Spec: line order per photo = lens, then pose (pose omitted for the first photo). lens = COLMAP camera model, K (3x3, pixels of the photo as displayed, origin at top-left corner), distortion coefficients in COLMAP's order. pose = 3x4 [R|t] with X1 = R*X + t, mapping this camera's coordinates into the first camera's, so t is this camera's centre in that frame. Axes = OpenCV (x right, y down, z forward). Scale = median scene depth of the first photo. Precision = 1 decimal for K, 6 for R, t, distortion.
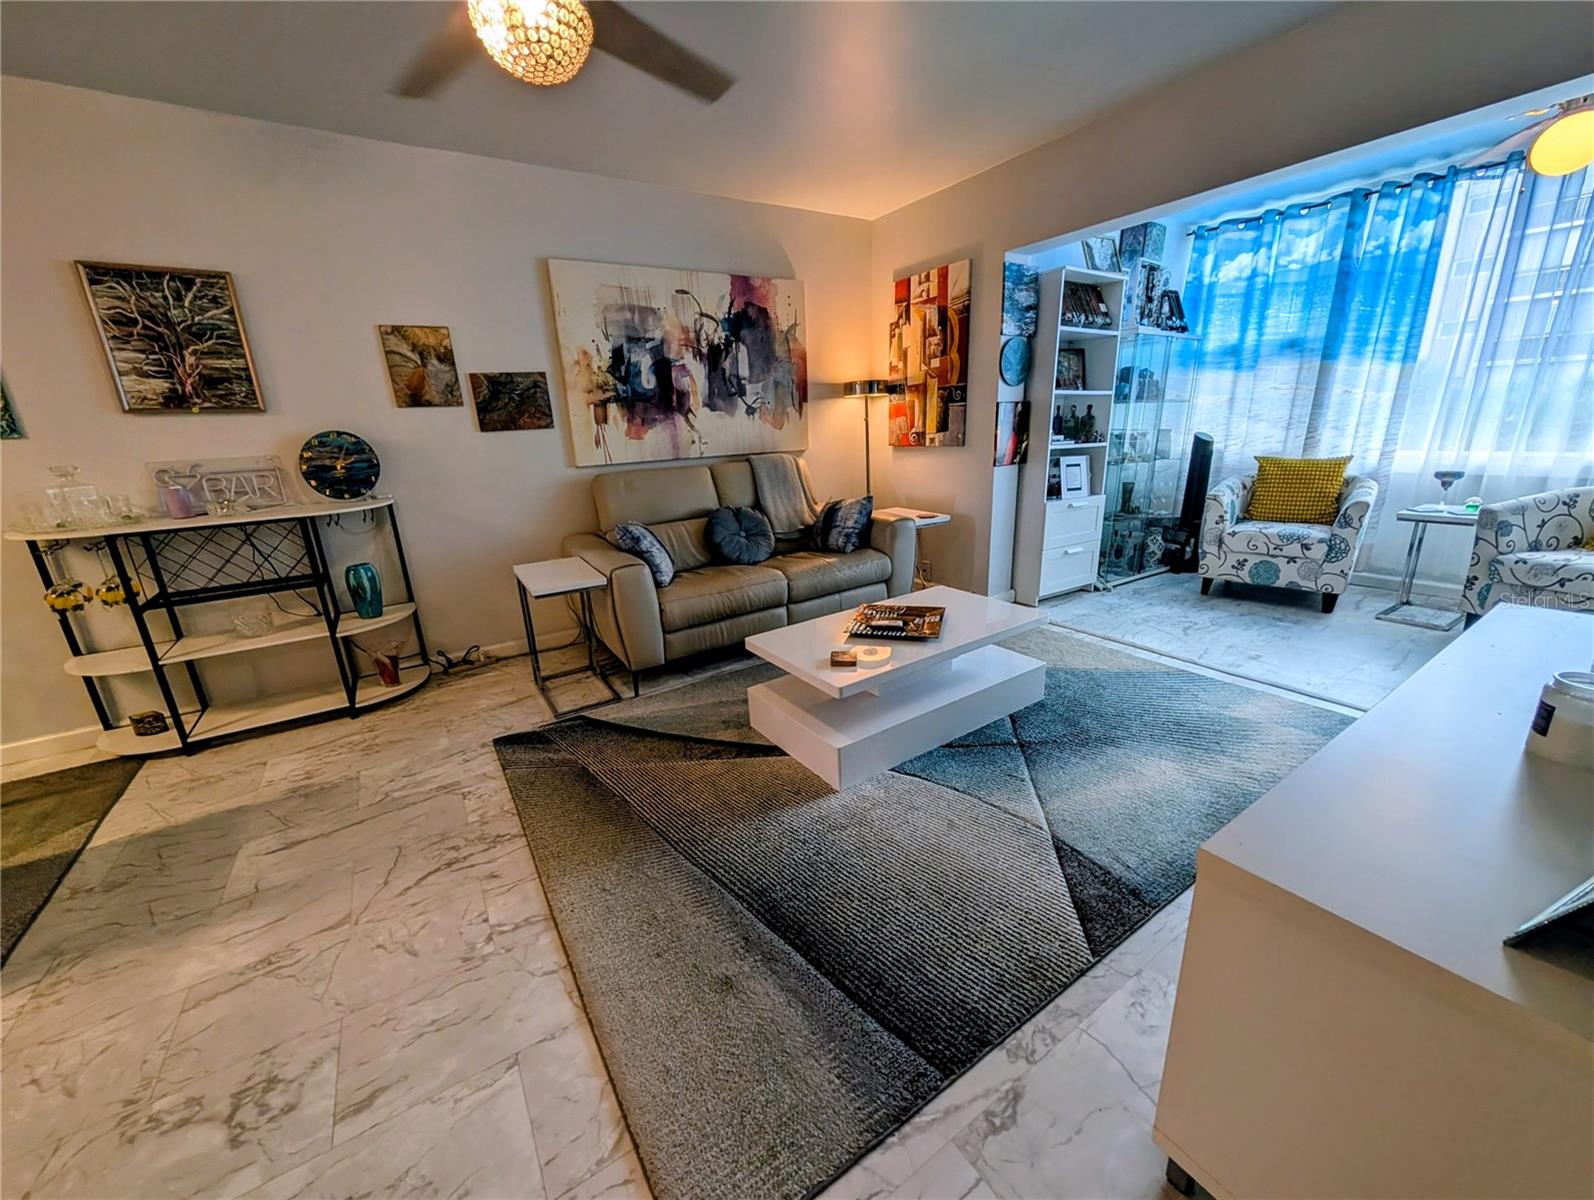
lens RADIAL K [[605.8, 0, 803.2], [0, 605.8, 605.4], [0, 0, 1]] dist [0.001067, 0.000057]
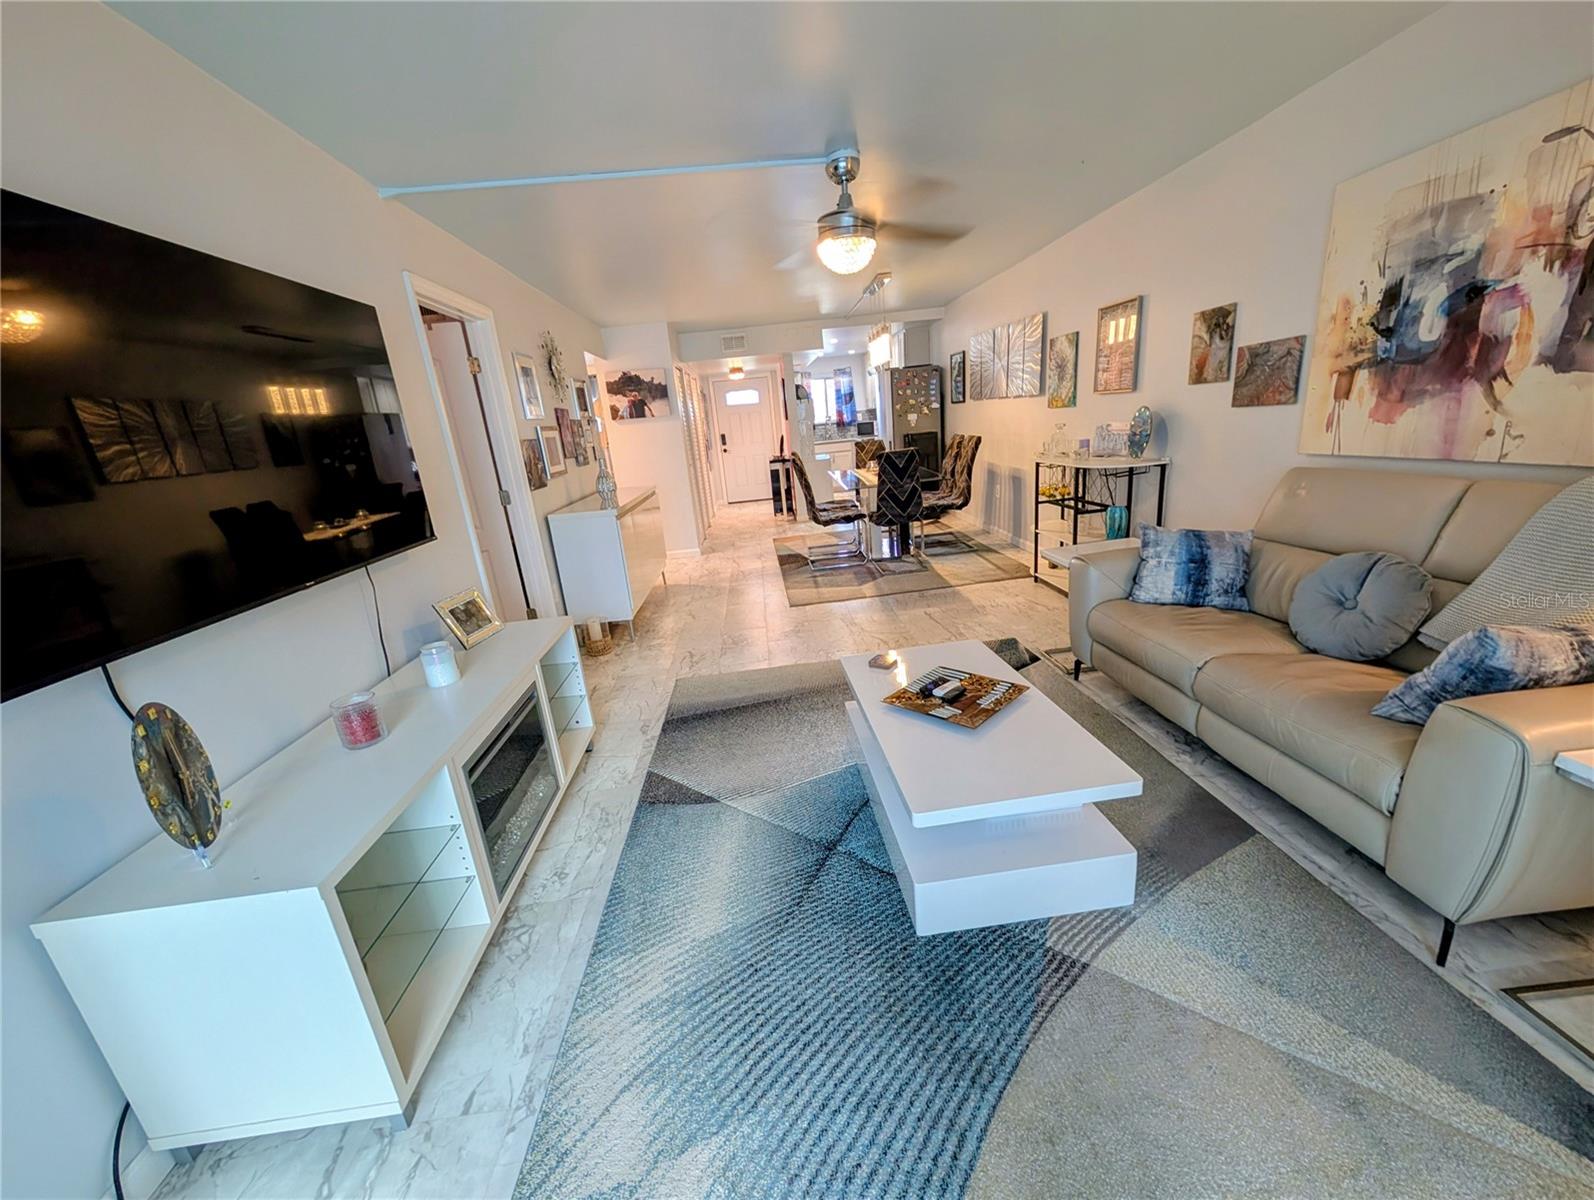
lens RADIAL K [[605.8, 0, 775.5], [0, 605.8, 600.7], [0, 0, 1]] dist [0.001067, 0.000057]
pose [[-0.500605, 0.329257, -0.800615, 0.643122], [-0.138381, 0.882514, 0.449466, -0.307106], [0.854544, 0.335795, -0.396228, 0.759139]]
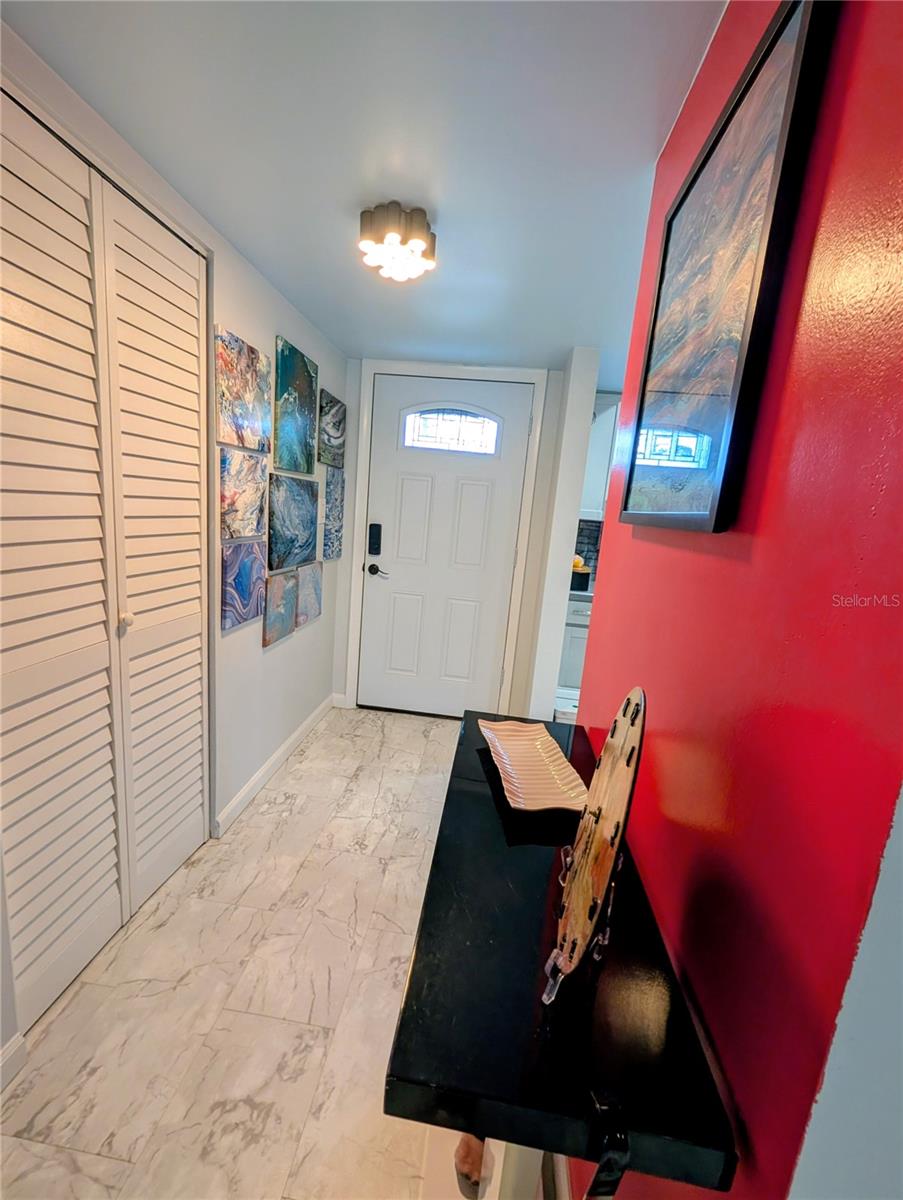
lens RADIAL K [[456.1, 0, 446.2], [0, 456.1, 592.3], [0, 0, 1]] dist [0.001067, 0.000057]
pose [[-0.628580, 0.122775, -0.767993, -1.356568], [-0.287657, 0.880738, 0.376238, 0.119091], [0.722593, 0.457414, -0.518297, -0.375082]]
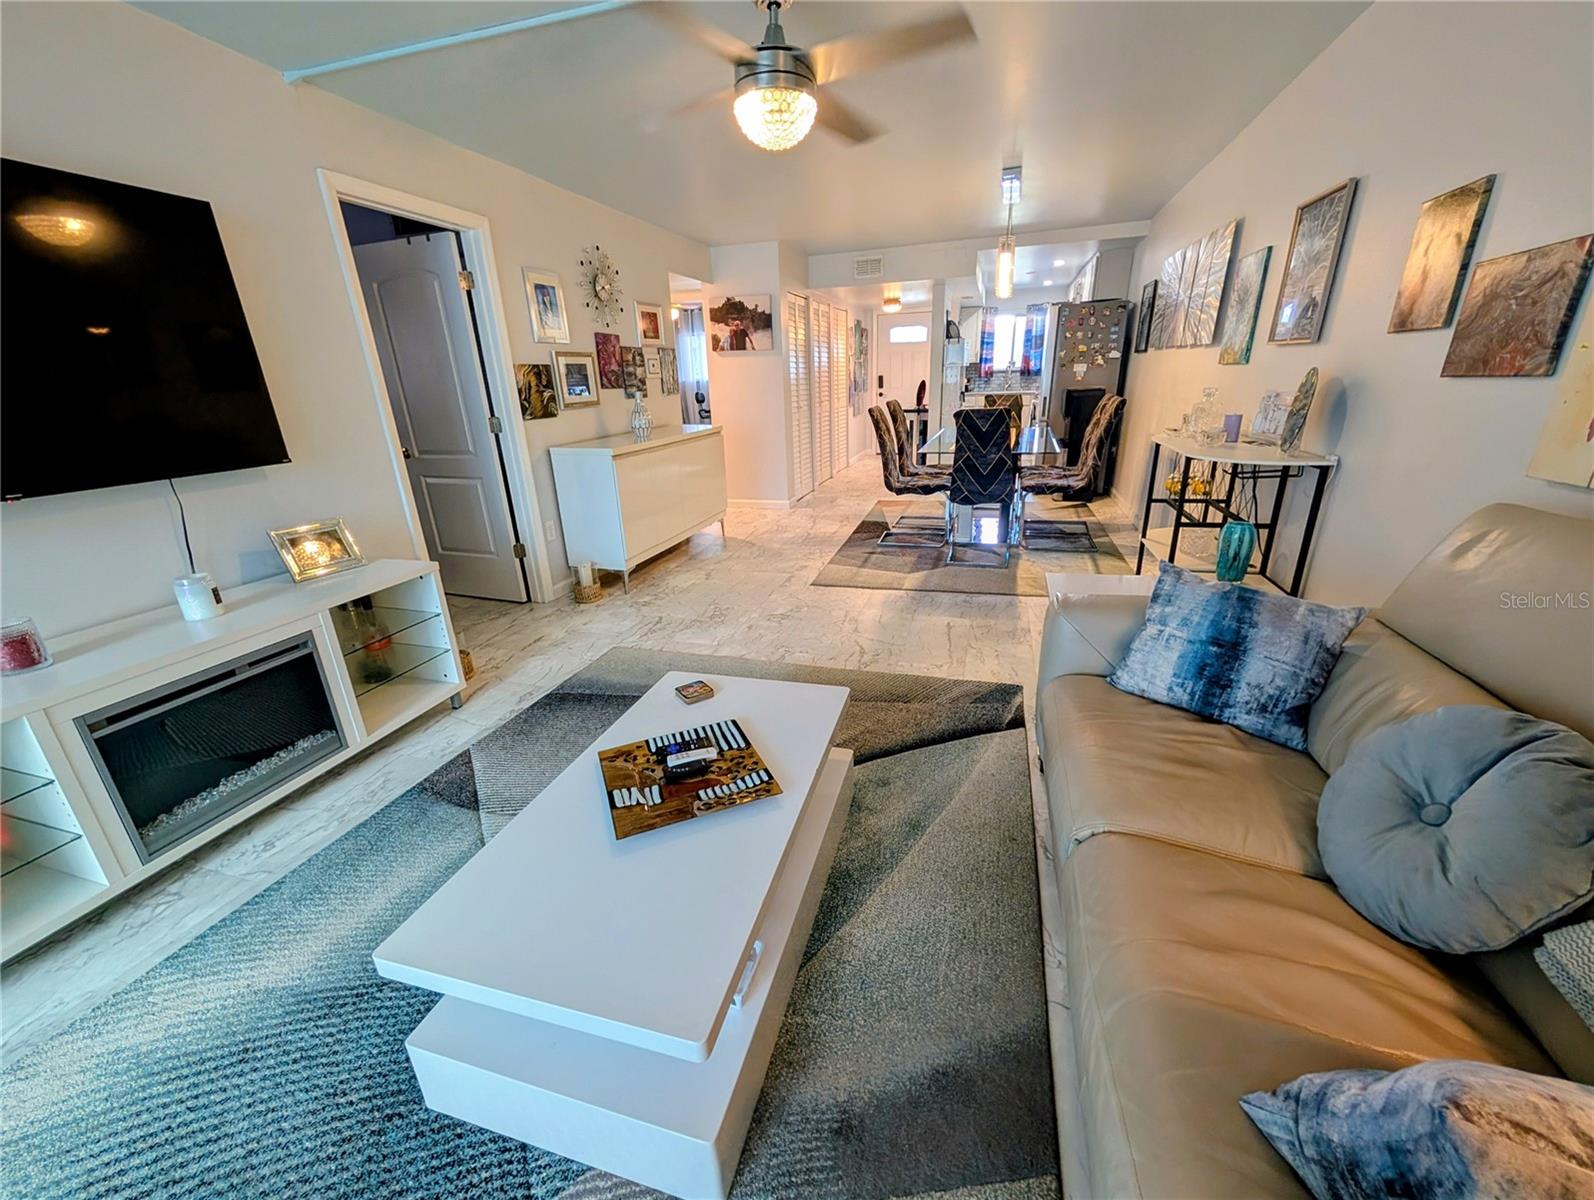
lens RADIAL K [[605.8, 0, 781.2], [0, 605.8, 606.9], [0, 0, 1]] dist [0.001067, 0.000057]
pose [[-0.776442, 0.287029, -0.561027, 0.257984], [-0.116595, 0.809455, 0.575490, -0.319710], [0.619308, 0.512248, -0.595029, 0.934351]]
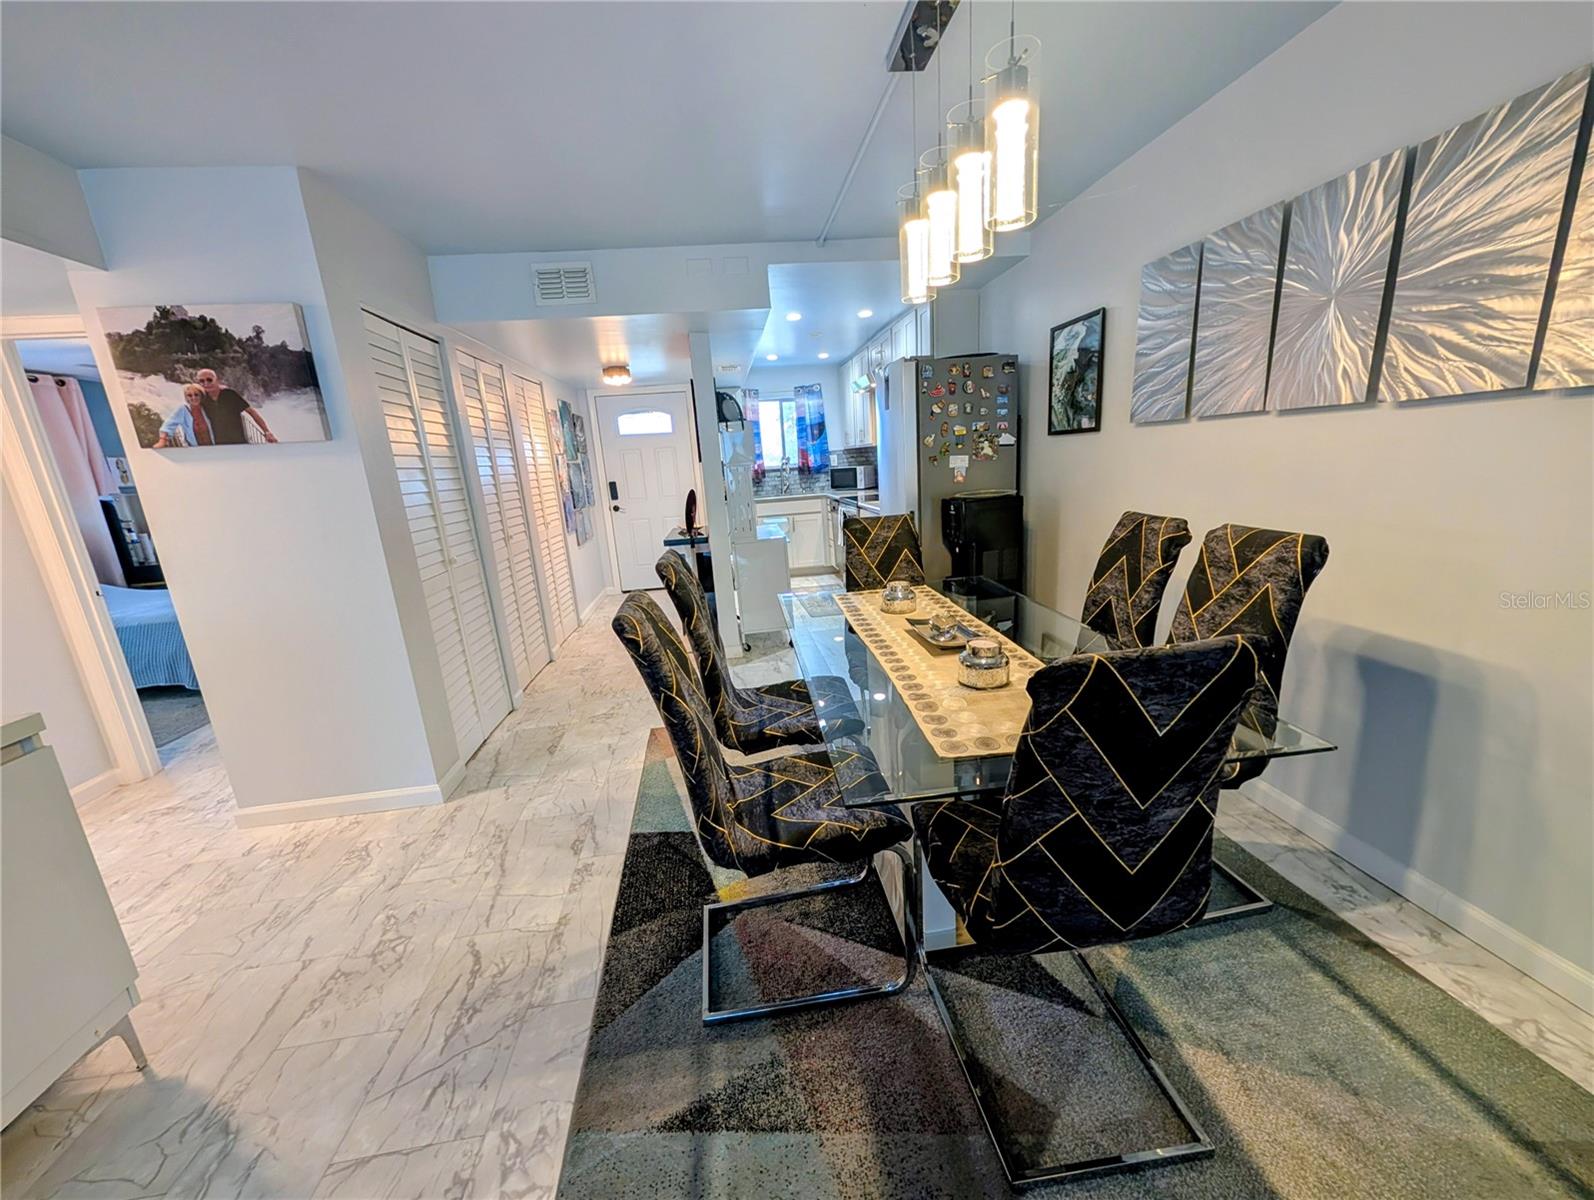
lens RADIAL K [[605.8, 0, 786.7], [0, 605.8, 600.4], [0, 0, 1]] dist [0.001067, 0.000057]
pose [[-0.434987, 0.272437, -0.858234, -0.470638], [-0.175502, 0.909199, 0.377567, -0.106280], [0.883168, 0.314859, -0.347676, 0.278595]]
